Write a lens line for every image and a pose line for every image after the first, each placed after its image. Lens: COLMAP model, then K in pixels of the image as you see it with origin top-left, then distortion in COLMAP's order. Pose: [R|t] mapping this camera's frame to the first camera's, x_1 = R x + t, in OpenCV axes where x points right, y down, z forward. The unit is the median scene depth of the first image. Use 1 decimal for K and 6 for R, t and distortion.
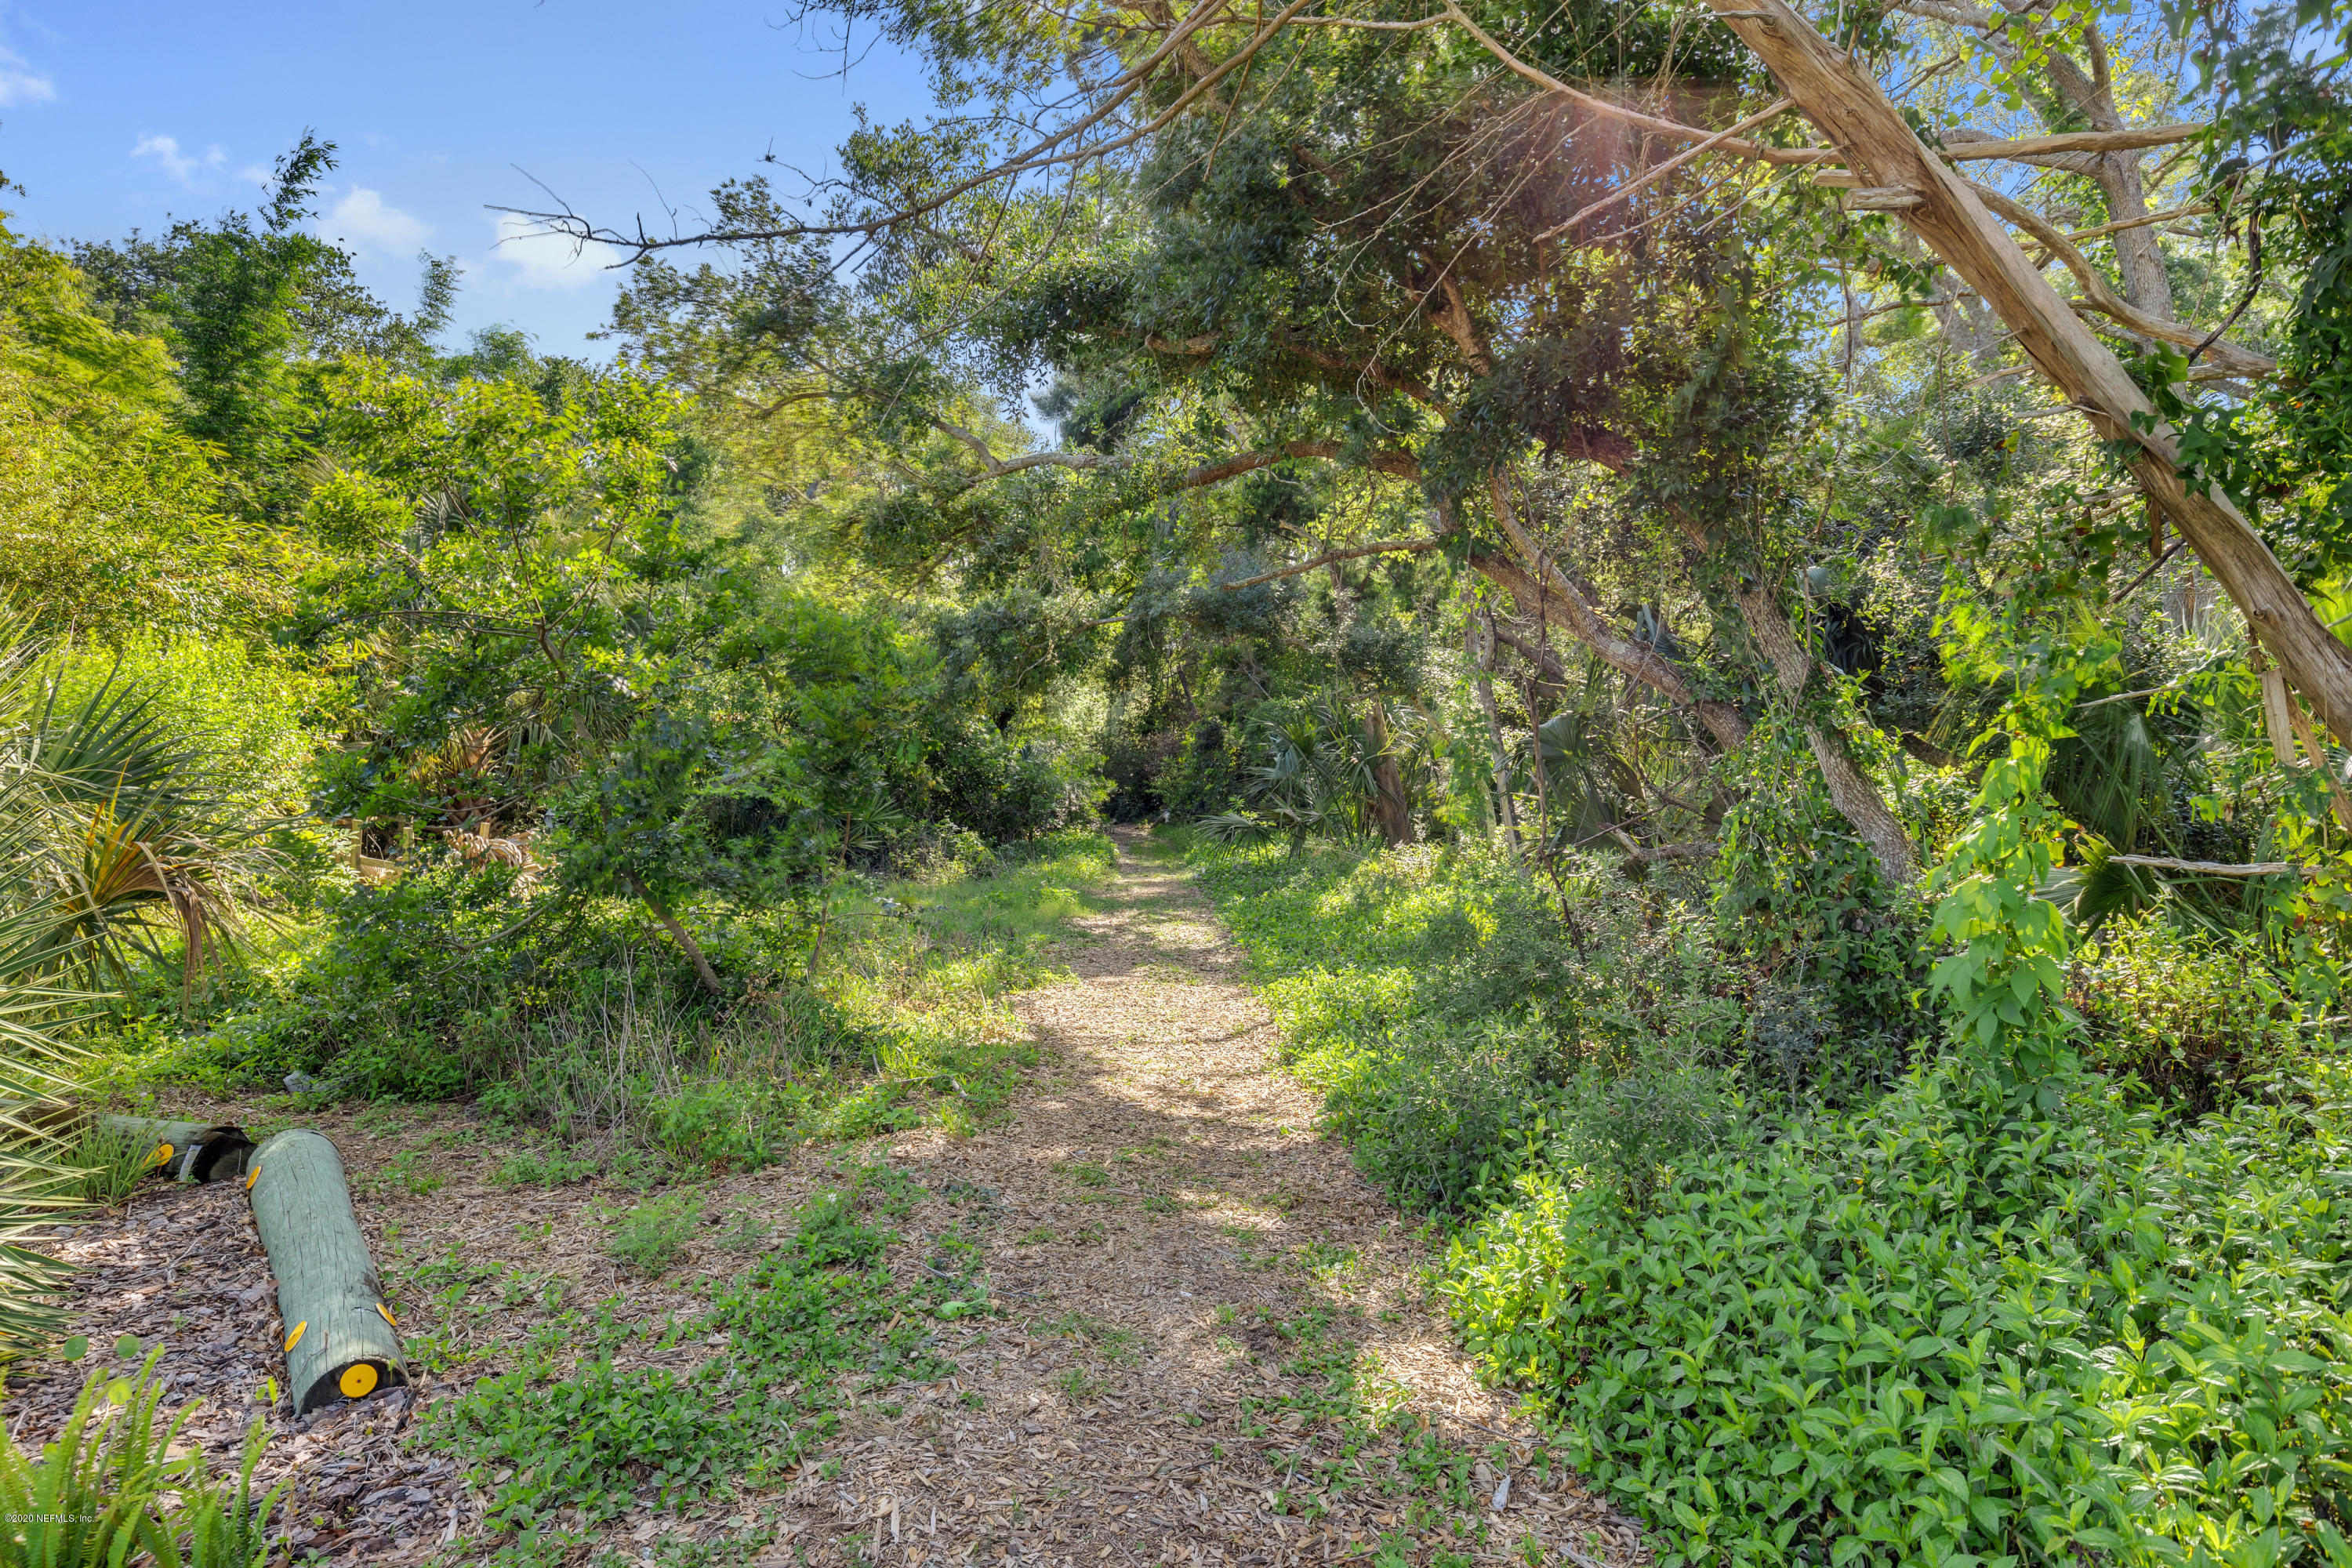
lens RADIAL K [[1079.5, 0, 1192.9], [0, 1079.5, 781.0], [0, 0, 1]] dist [0.001616, -0.000001]
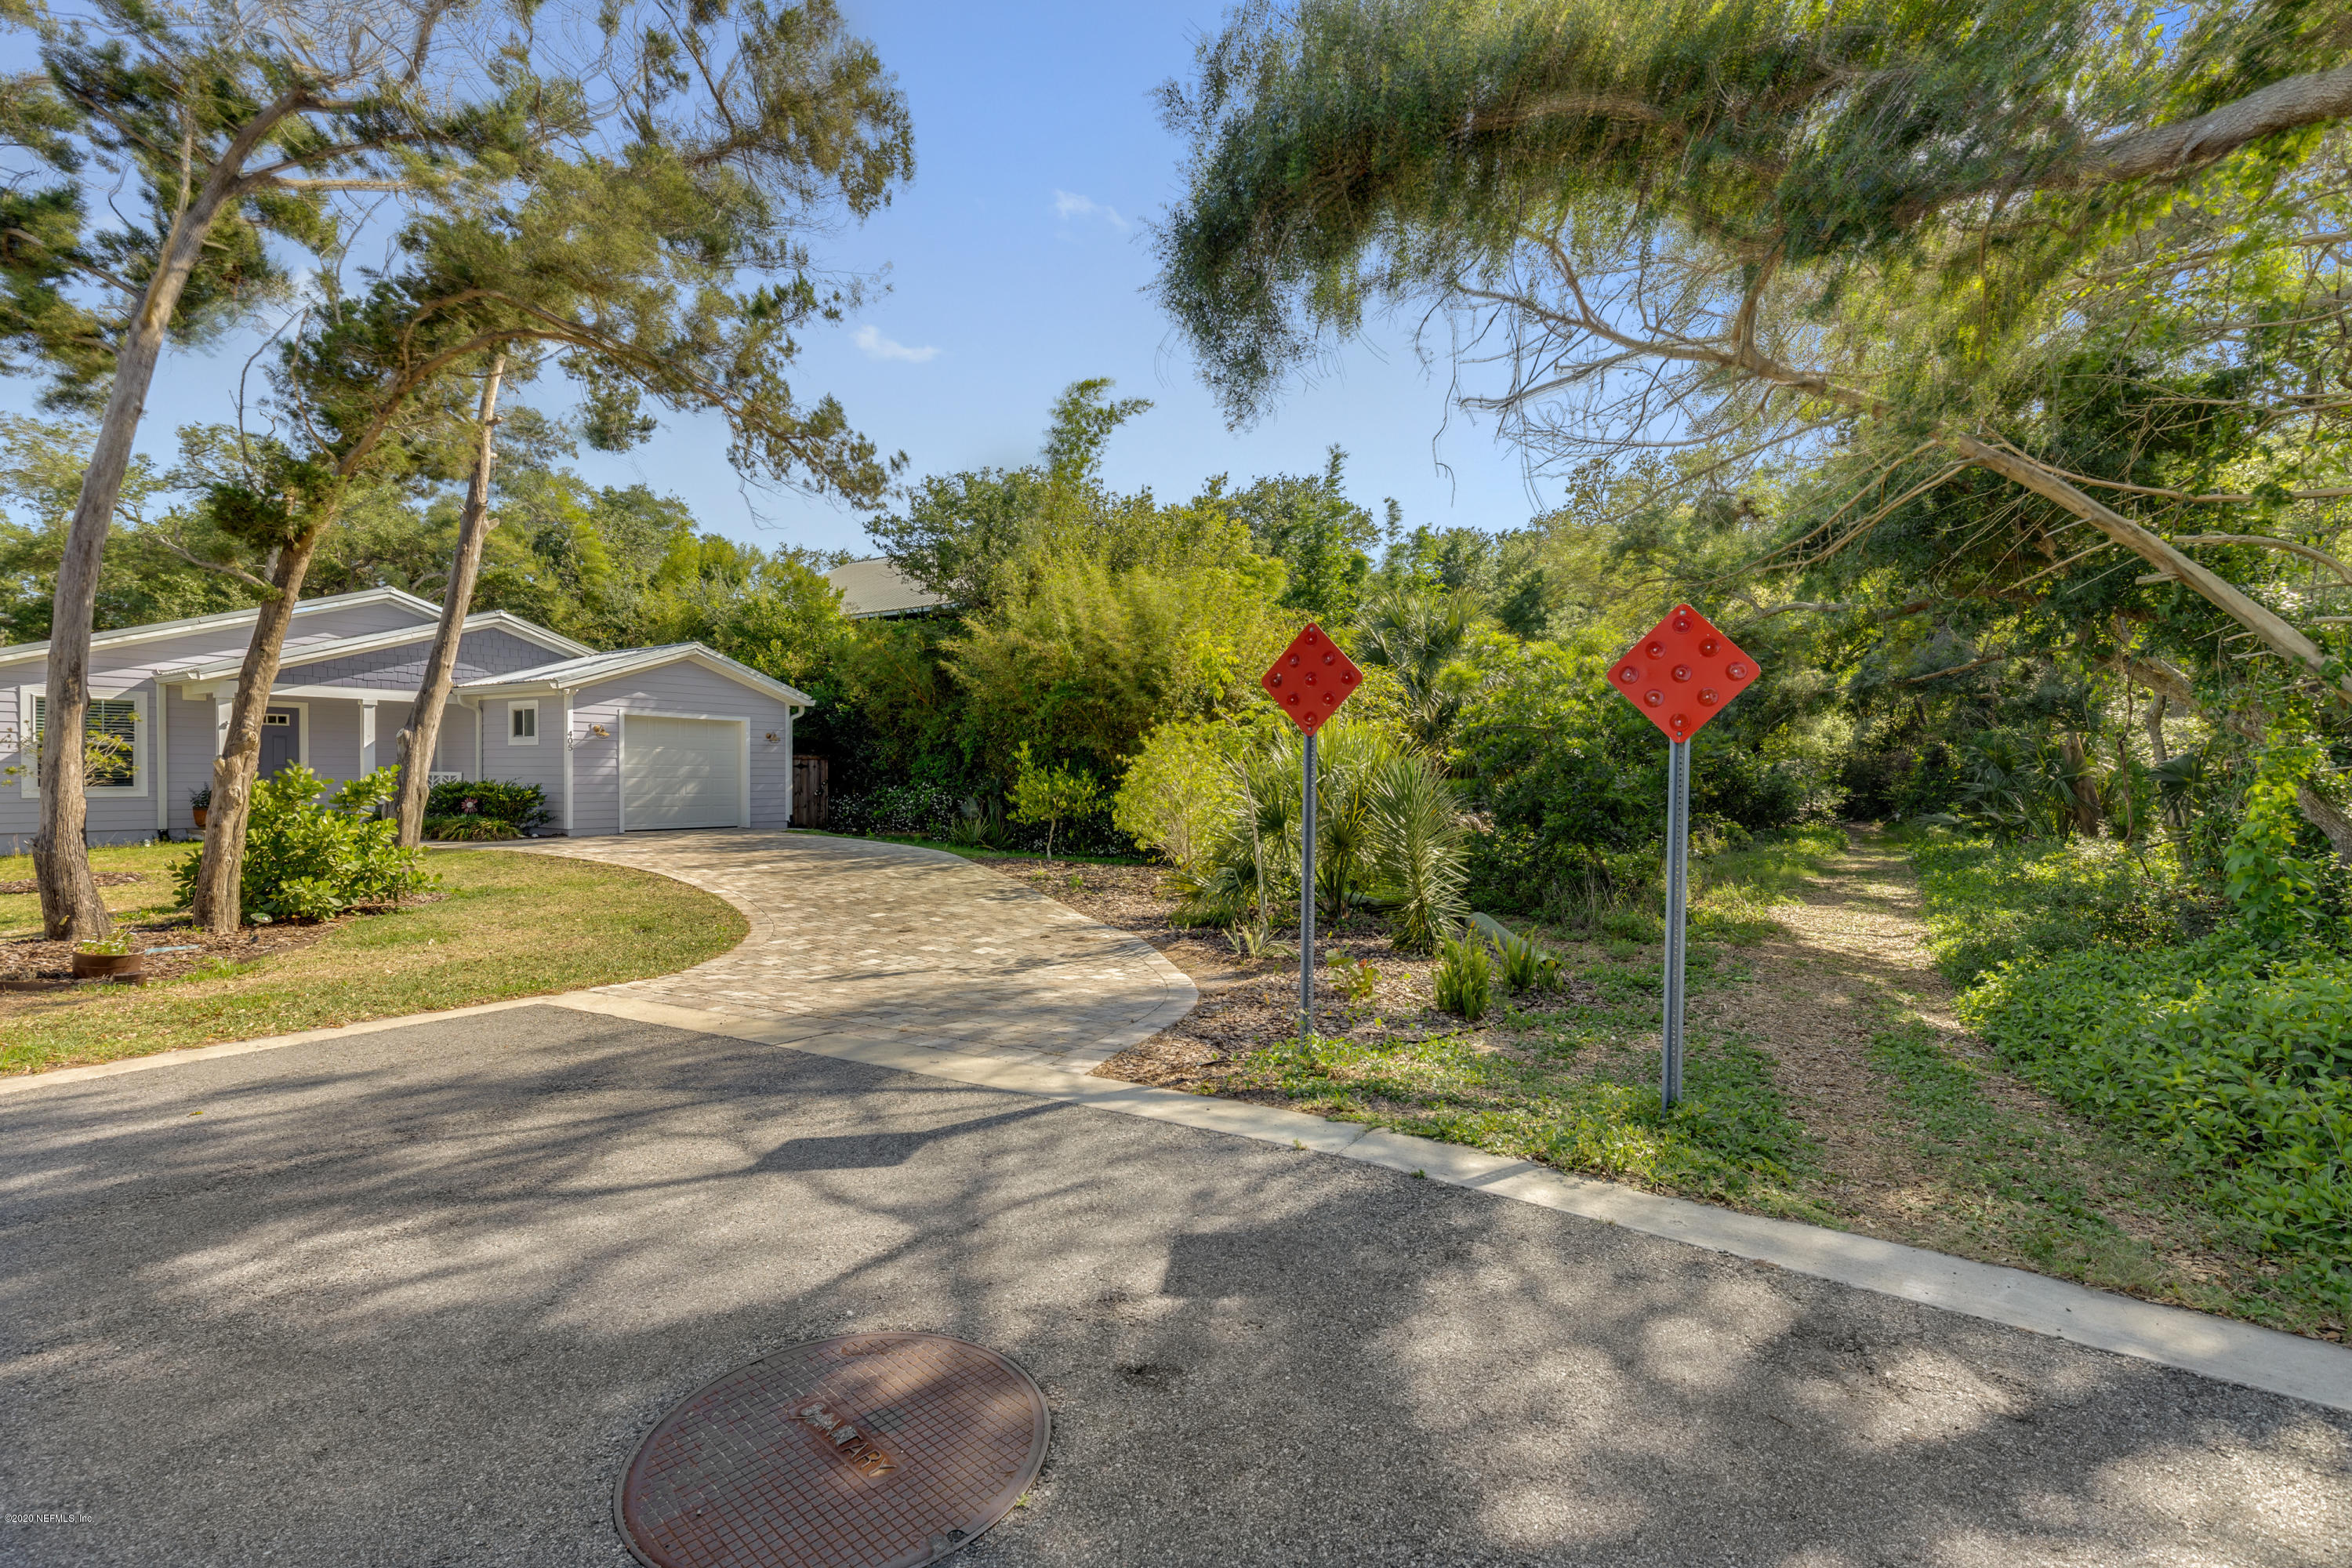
lens RADIAL K [[1079.5, 0, 1192.9], [0, 1079.5, 781.0], [0, 0, 1]] dist [0.001616, -0.000001]
pose [[0.793680, 0.024208, -0.607853, 0.119882], [-0.024059, 0.999675, 0.008399, -0.001289], [0.607859, 0.007959, 0.794005, -0.696450]]
